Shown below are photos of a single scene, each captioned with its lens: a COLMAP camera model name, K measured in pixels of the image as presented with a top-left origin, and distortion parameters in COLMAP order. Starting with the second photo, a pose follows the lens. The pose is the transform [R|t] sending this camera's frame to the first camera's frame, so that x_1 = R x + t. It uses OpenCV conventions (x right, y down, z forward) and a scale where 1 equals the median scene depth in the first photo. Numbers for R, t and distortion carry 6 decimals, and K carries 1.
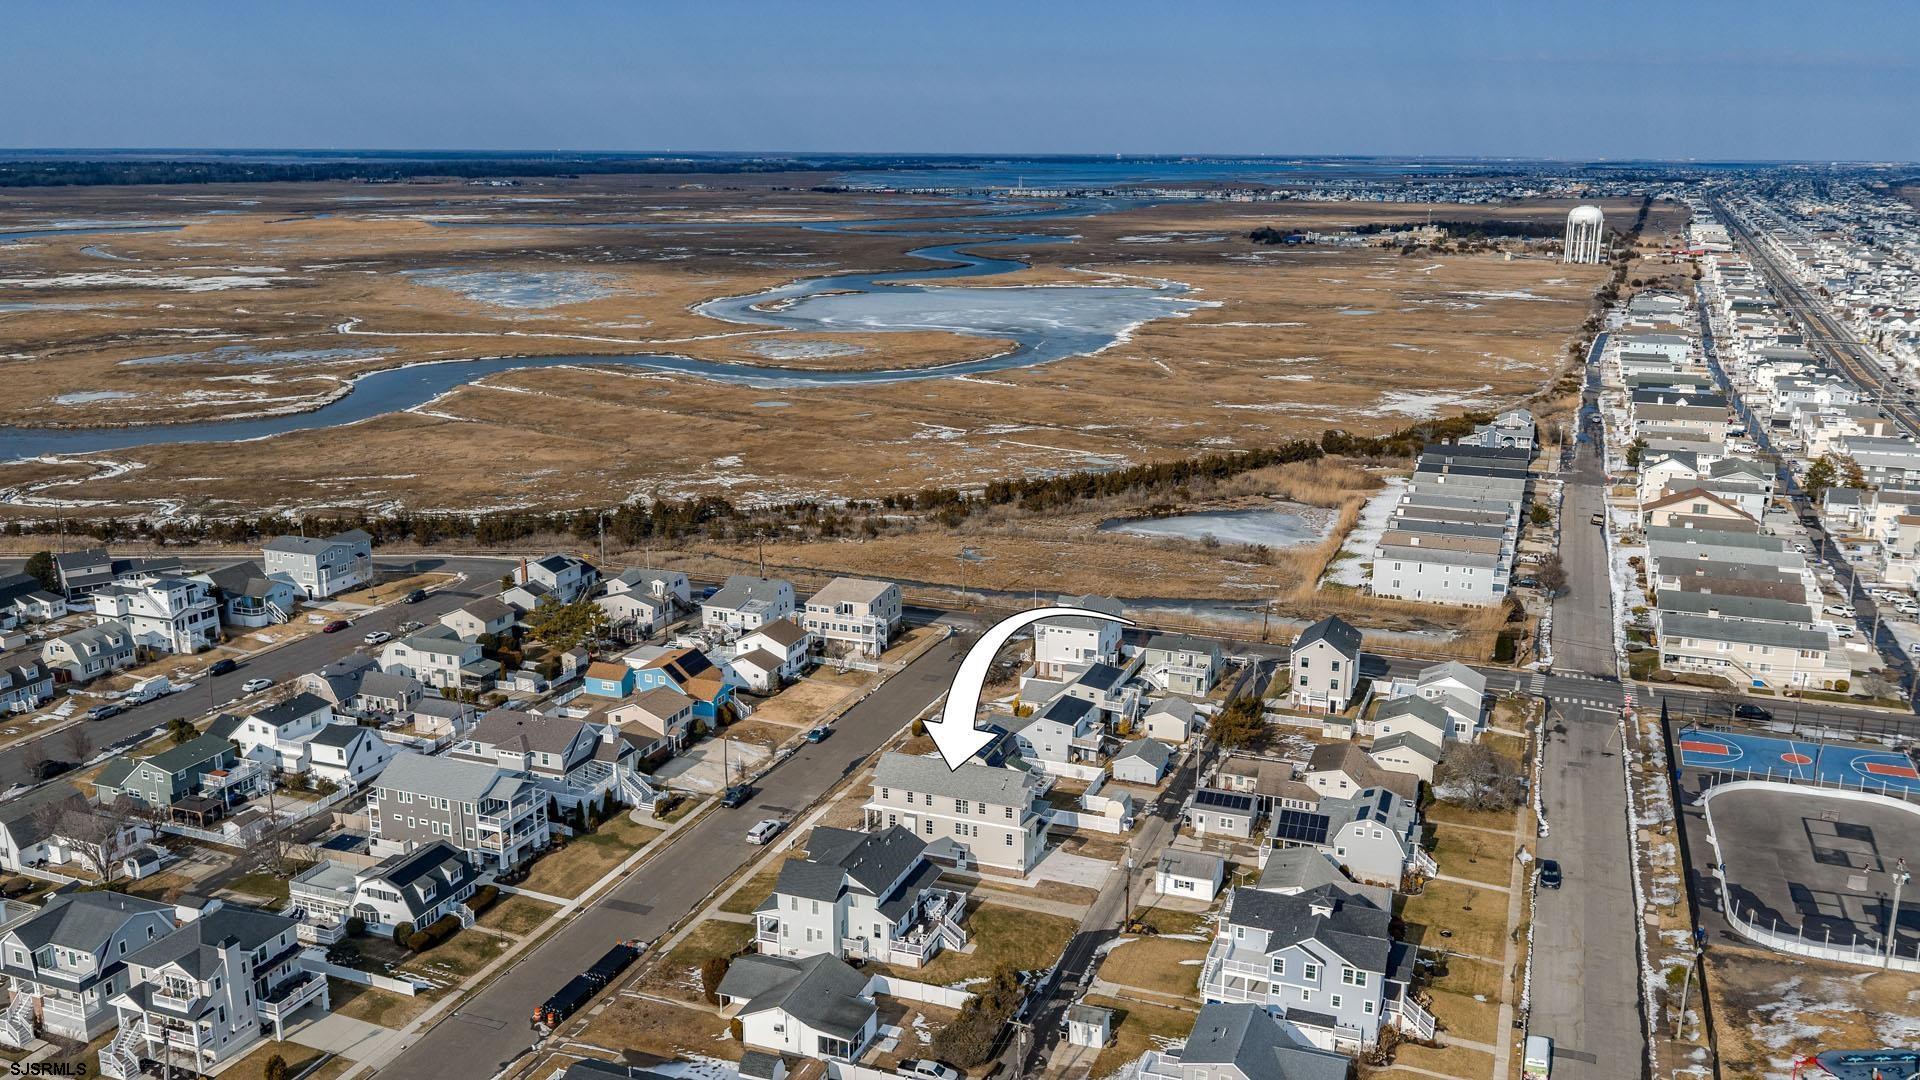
lens RADIAL K [[1588.4, 0, 960.0], [0, 1588.4, 540.0], [0, 0, 1]] dist [0.020888, -0.011677]
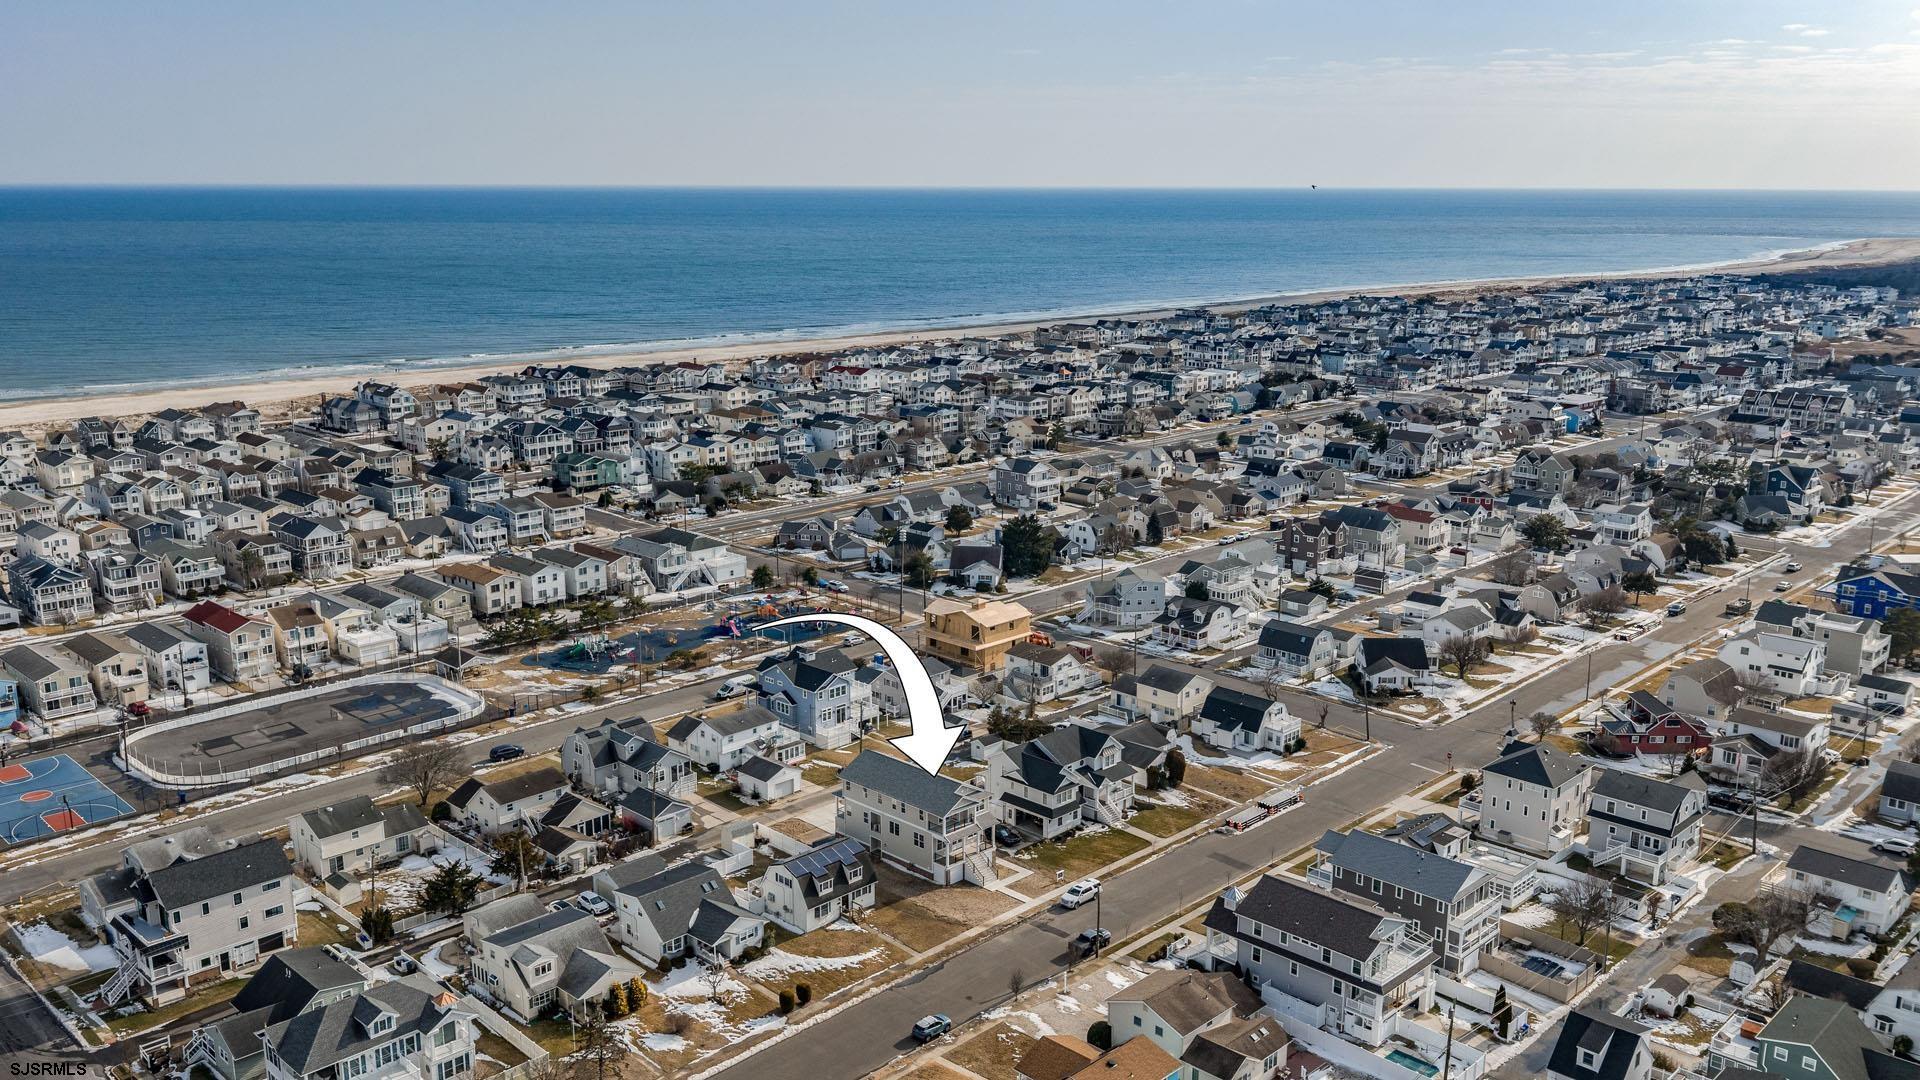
lens RADIAL K [[1588.4, 0, 960.0], [0, 1588.4, 540.0], [0, 0, 1]] dist [0.020888, -0.011677]
pose [[-0.916645, -0.093690, 0.388567, -0.312913], [0.090599, 0.898136, 0.430283, -0.325429], [-0.389299, 0.429621, -0.814784, 1.322169]]
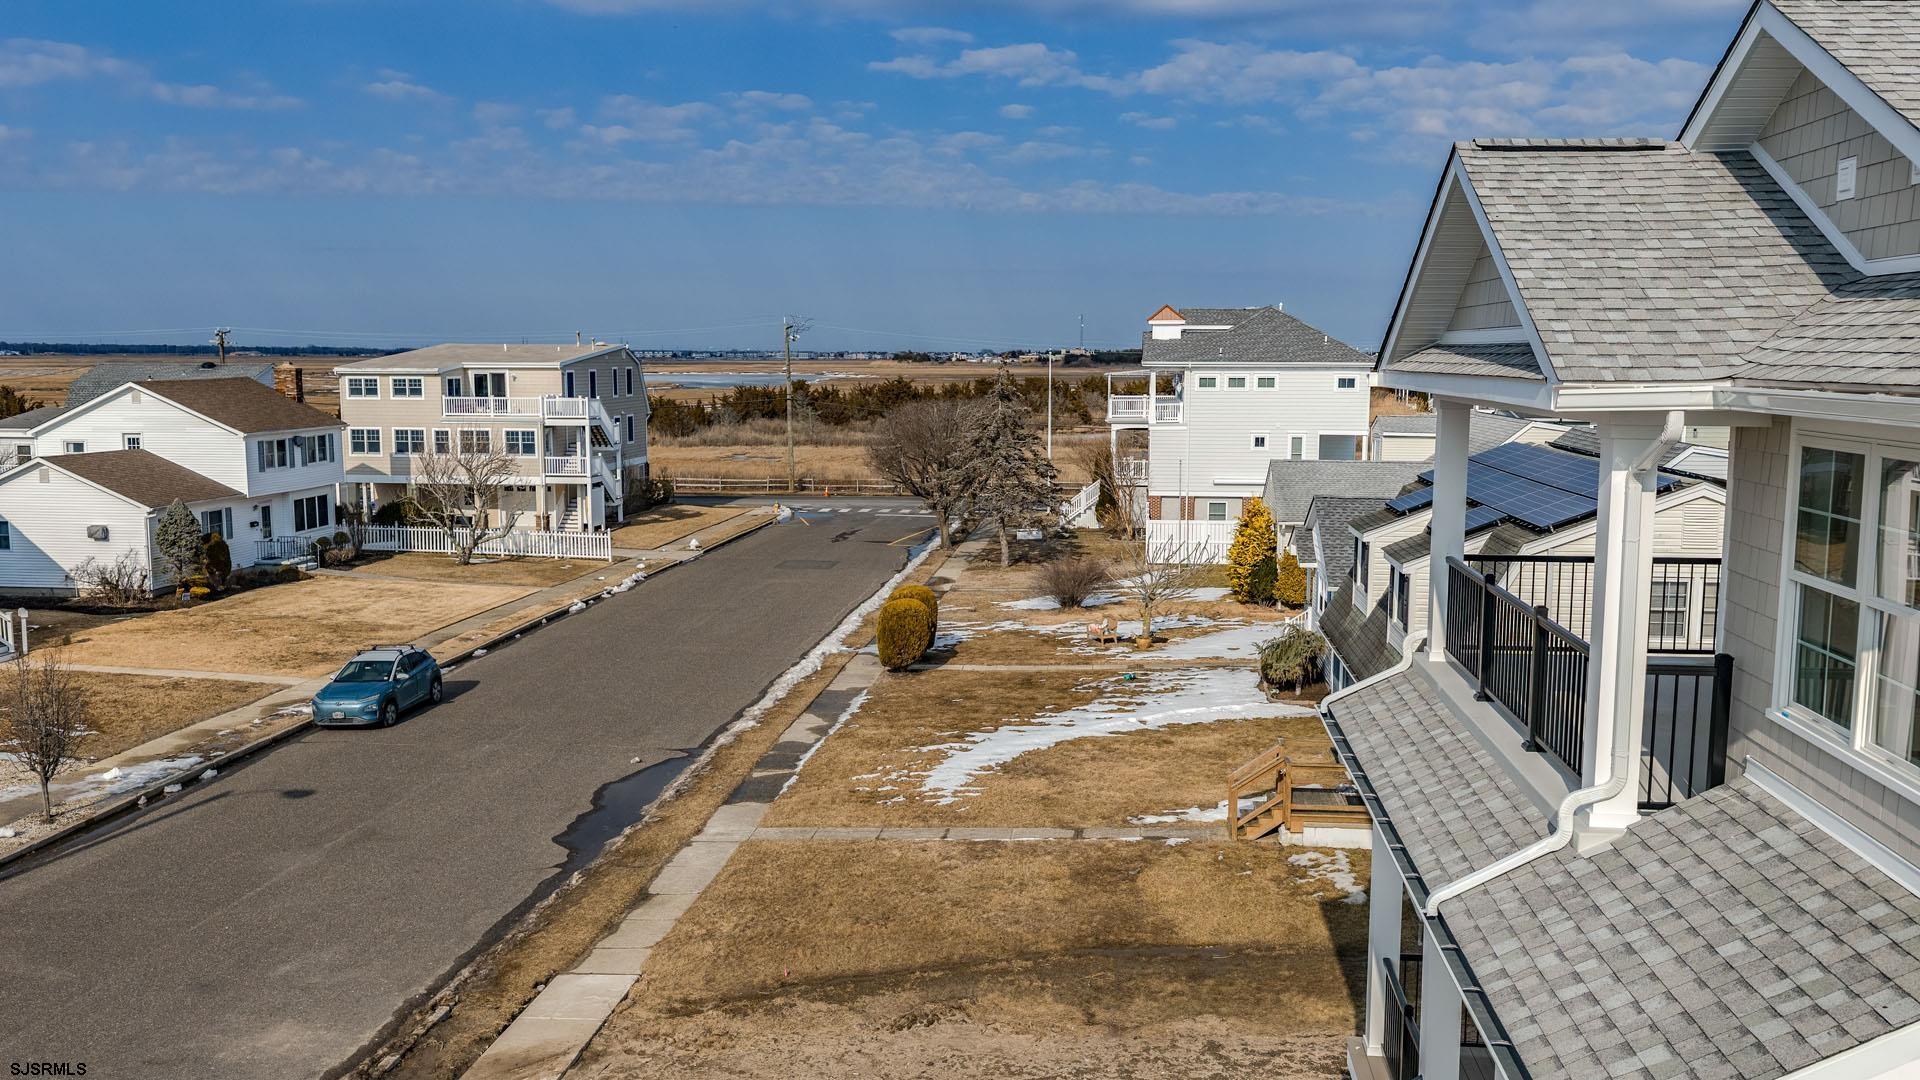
lens RADIAL K [[1588.4, 0, 960.0], [0, 1588.4, 540.0], [0, 0, 1]] dist [0.020888, -0.011677]
pose [[0.968031, -0.032120, 0.248765, -0.062857], [0.062593, 0.991325, -0.115575, 0.118064], [-0.242895, 0.127451, 0.961644, 0.725569]]
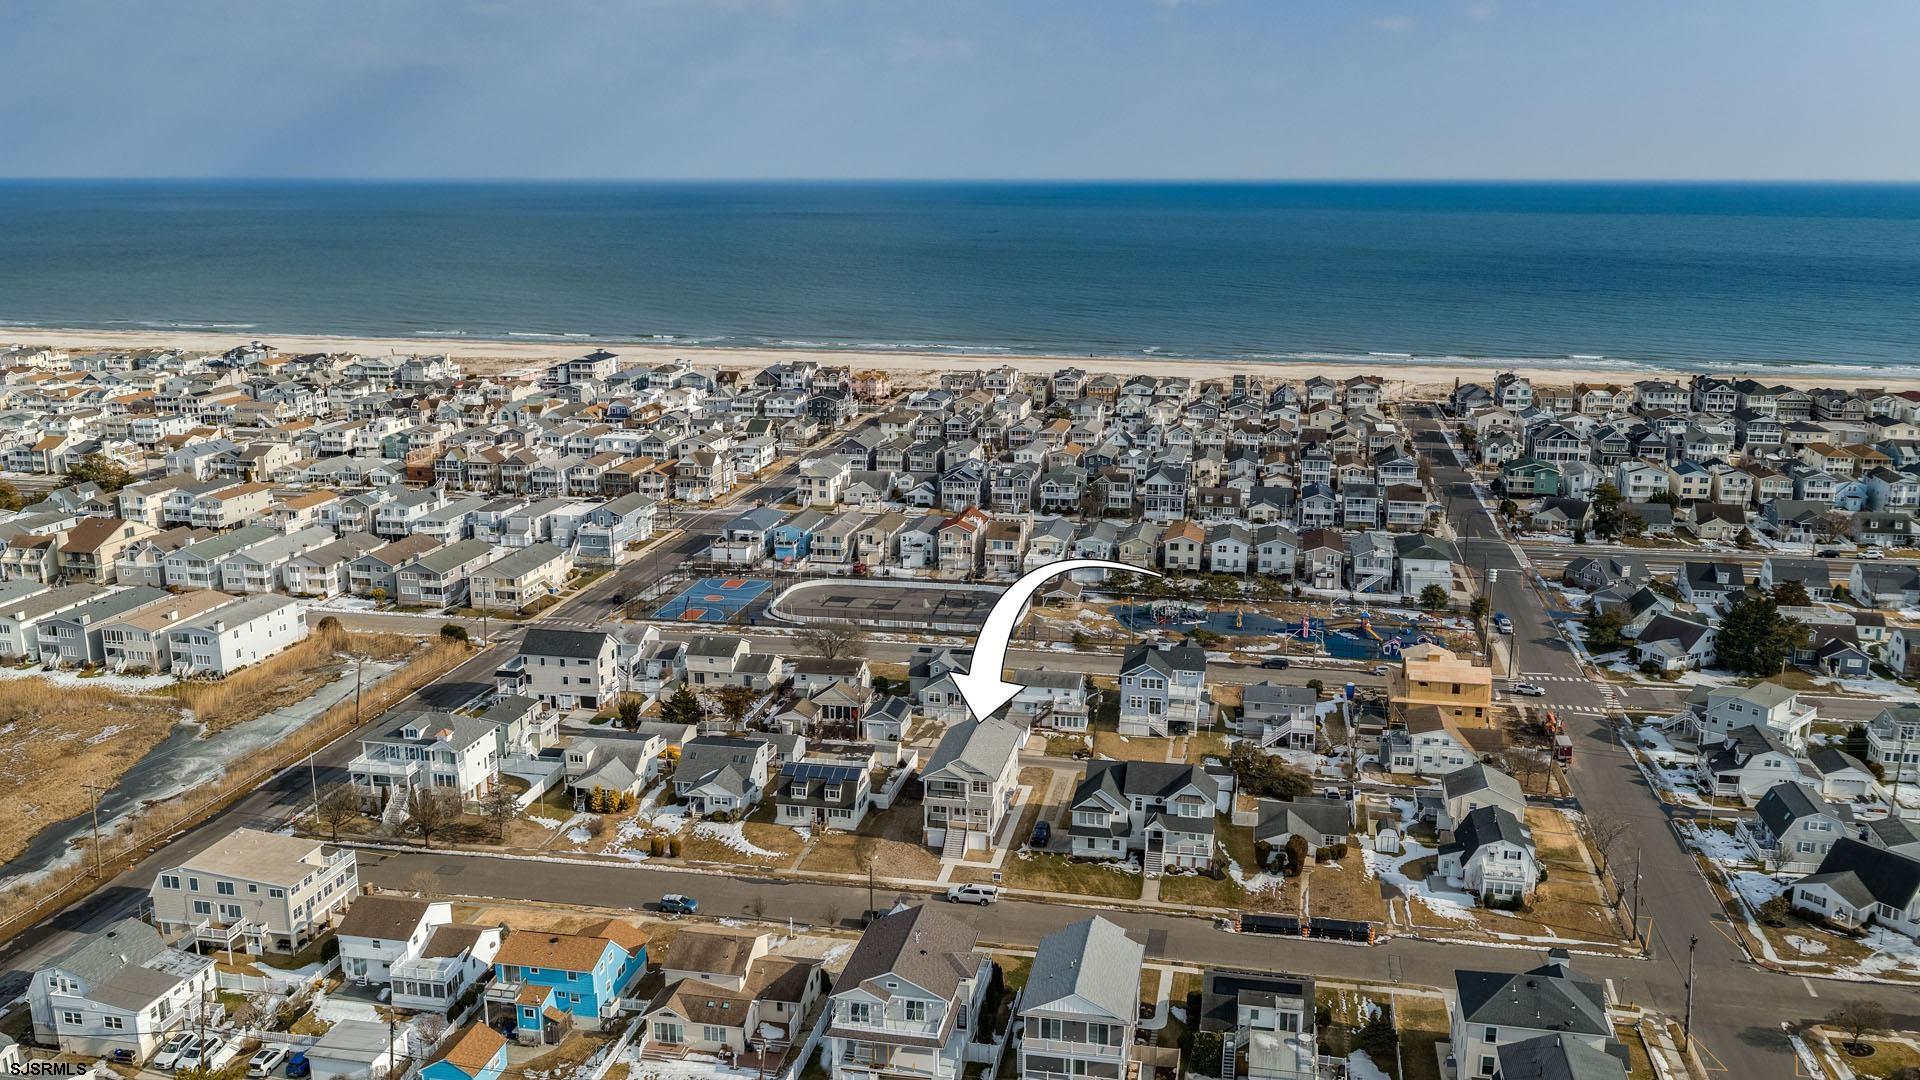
lens RADIAL K [[1588.4, 0, 960.0], [0, 1588.4, 540.0], [0, 0, 1]] dist [0.020888, -0.011677]
pose [[-0.168730, -0.224663, 0.959717, -0.753908], [0.236430, 0.936026, 0.260684, -0.200344], [-0.956886, 0.270891, -0.104818, 0.811414]]
